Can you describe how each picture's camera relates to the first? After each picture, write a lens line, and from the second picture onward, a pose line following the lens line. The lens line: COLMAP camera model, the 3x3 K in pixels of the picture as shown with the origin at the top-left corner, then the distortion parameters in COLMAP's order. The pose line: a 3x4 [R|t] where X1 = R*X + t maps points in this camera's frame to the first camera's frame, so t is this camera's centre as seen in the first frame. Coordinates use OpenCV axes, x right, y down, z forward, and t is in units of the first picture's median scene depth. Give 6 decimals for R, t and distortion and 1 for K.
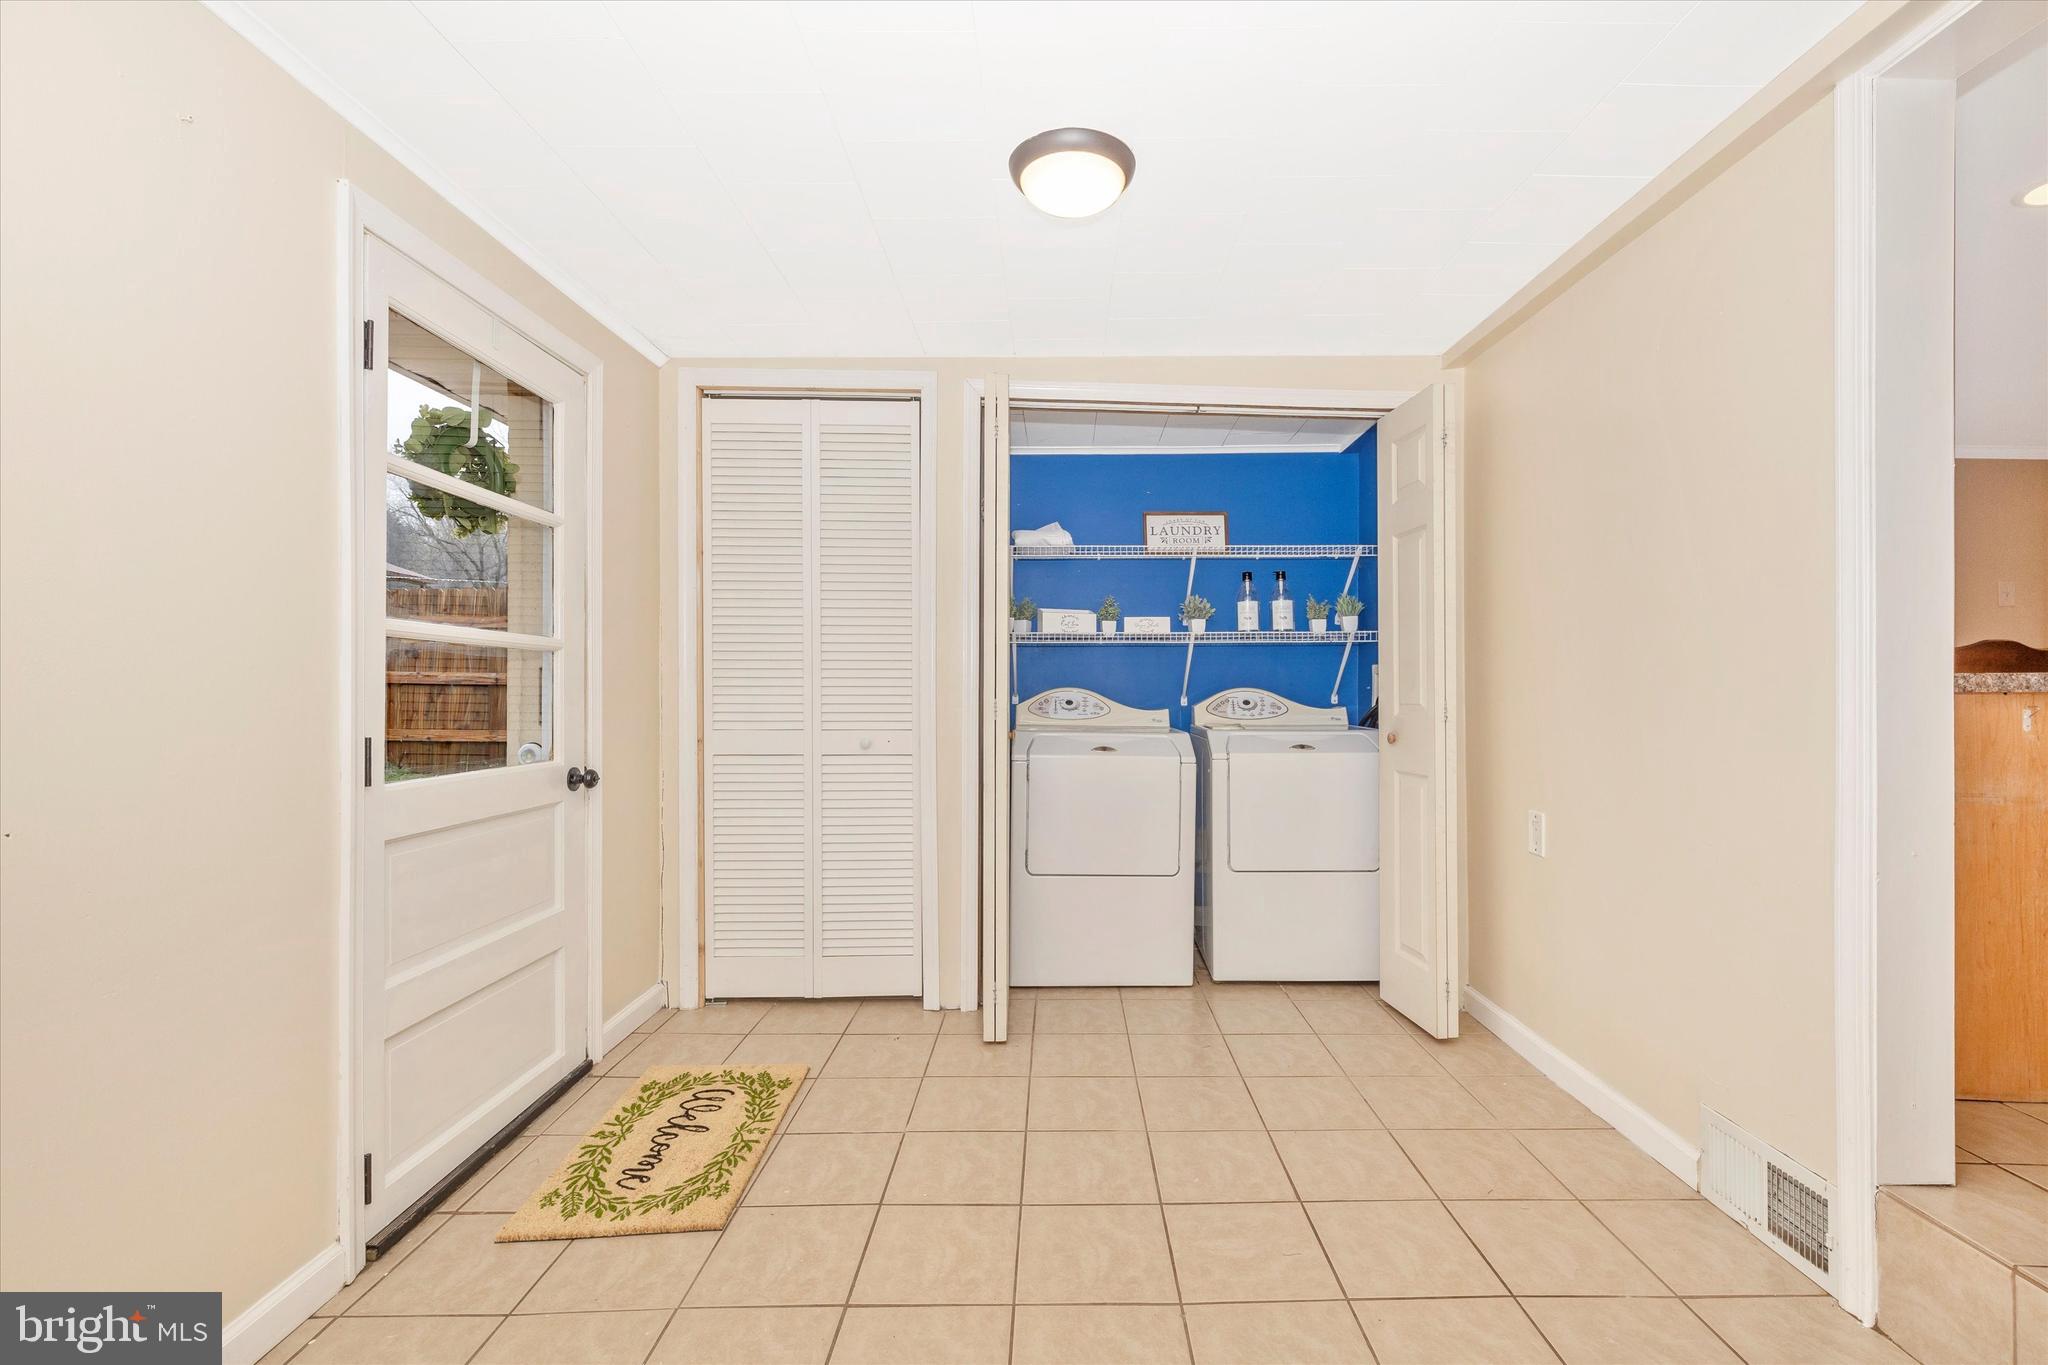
lens RADIAL K [[853.1, 0, 1019.0], [0, 853.1, 671.8], [0, 0, 1]] dist [-0.000990, -0.000096]
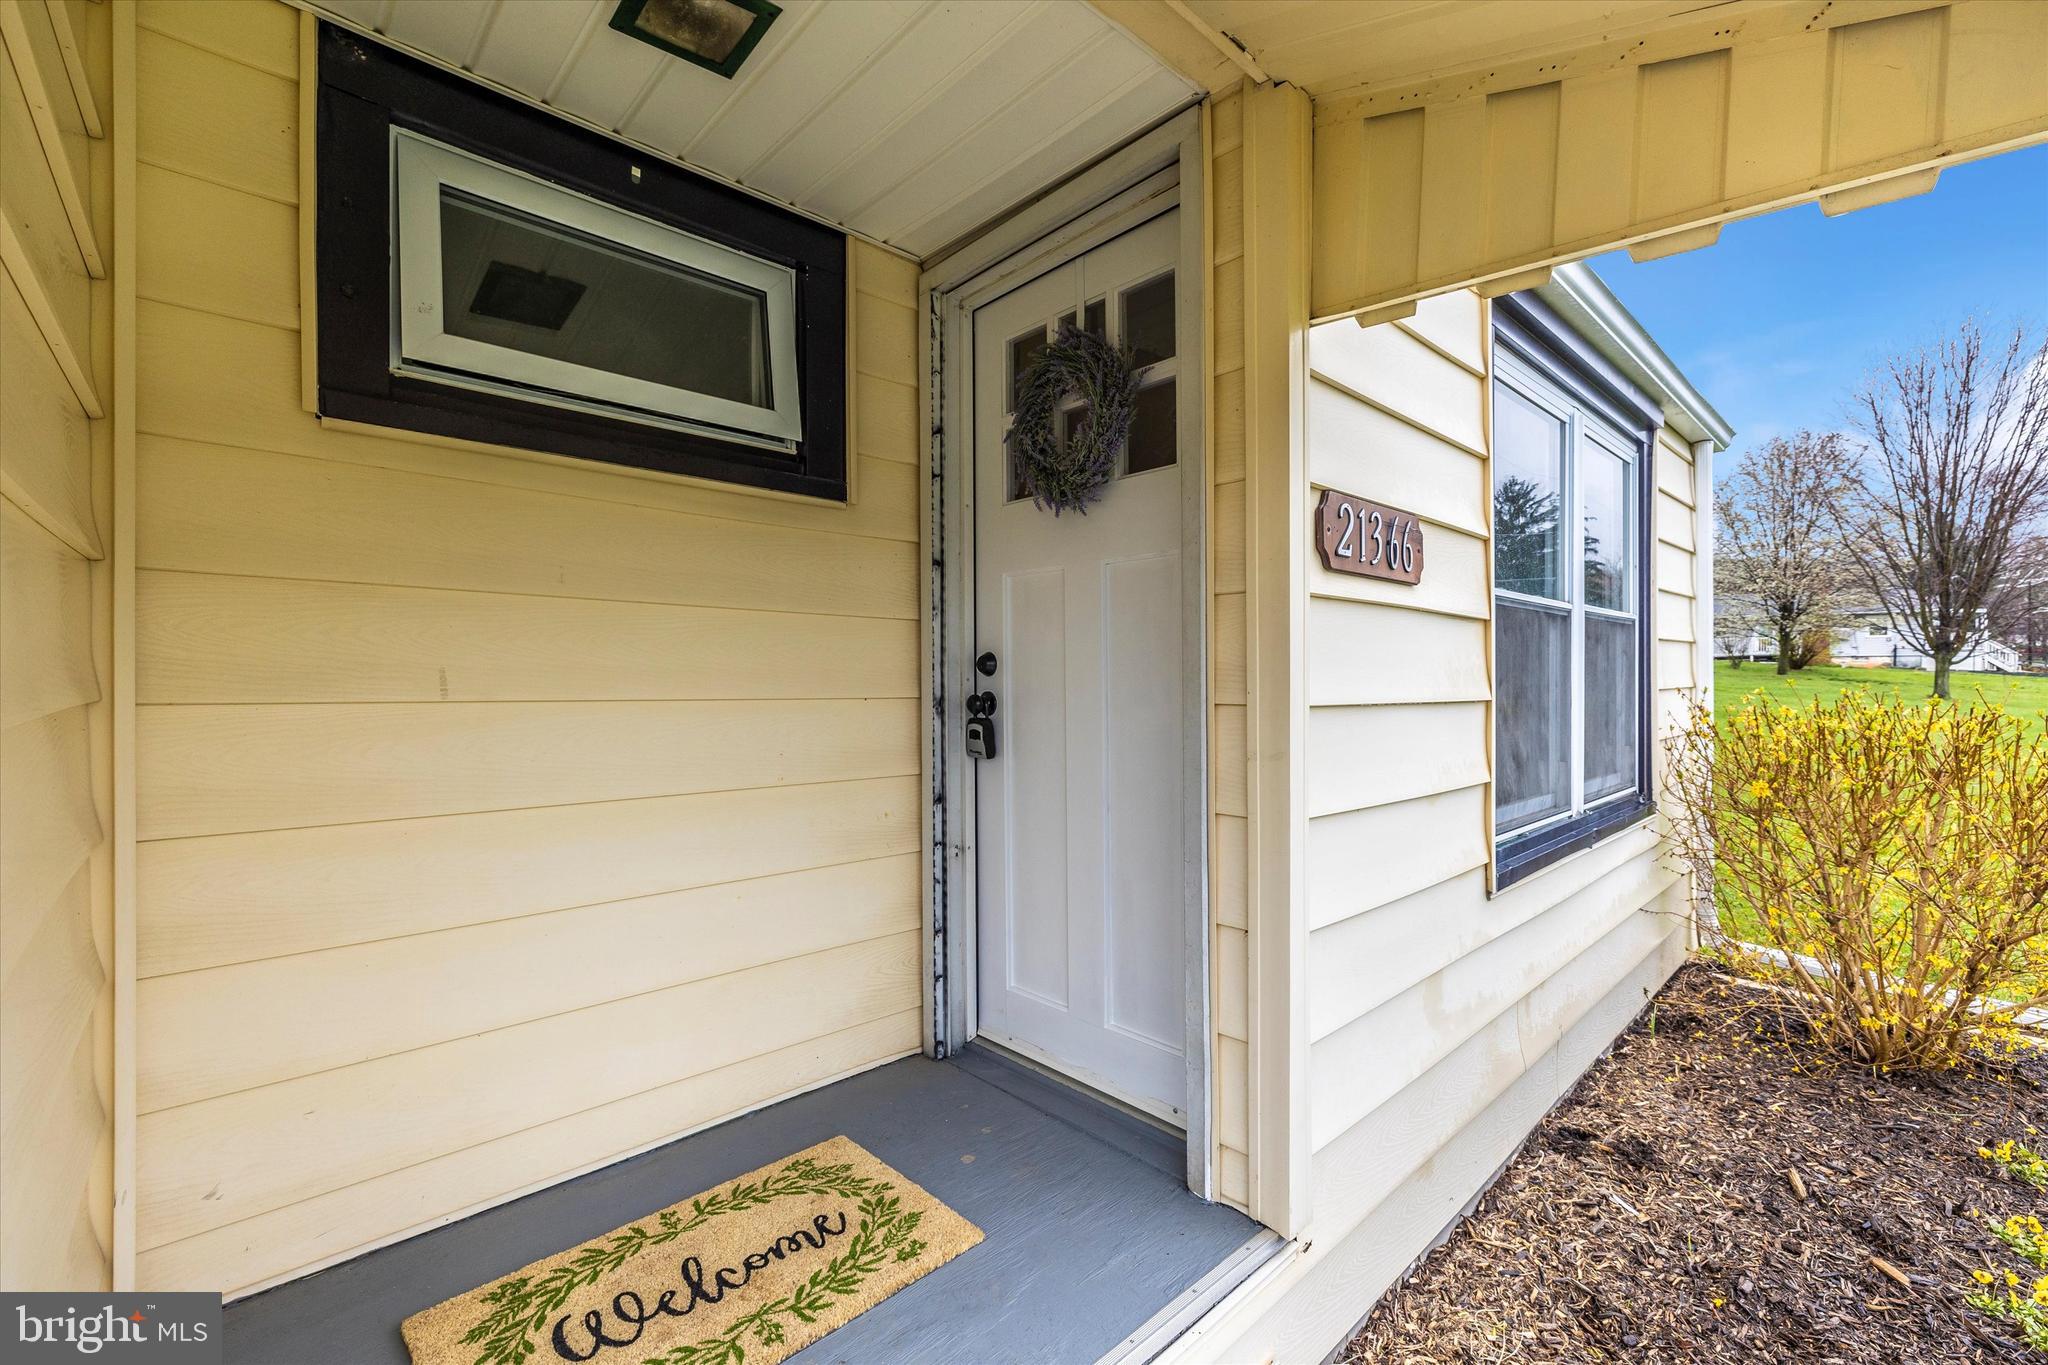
lens RADIAL K [[853.1, 0, 1019.0], [0, 853.1, 671.8], [0, 0, 1]] dist [-0.000990, -0.000096]
pose [[-0.653215, 0.006341, 0.757146, -1.050642], [0.004908, 0.999979, -0.004141, 0.072716], [-0.757156, 0.001011, -0.653233, 1.240986]]
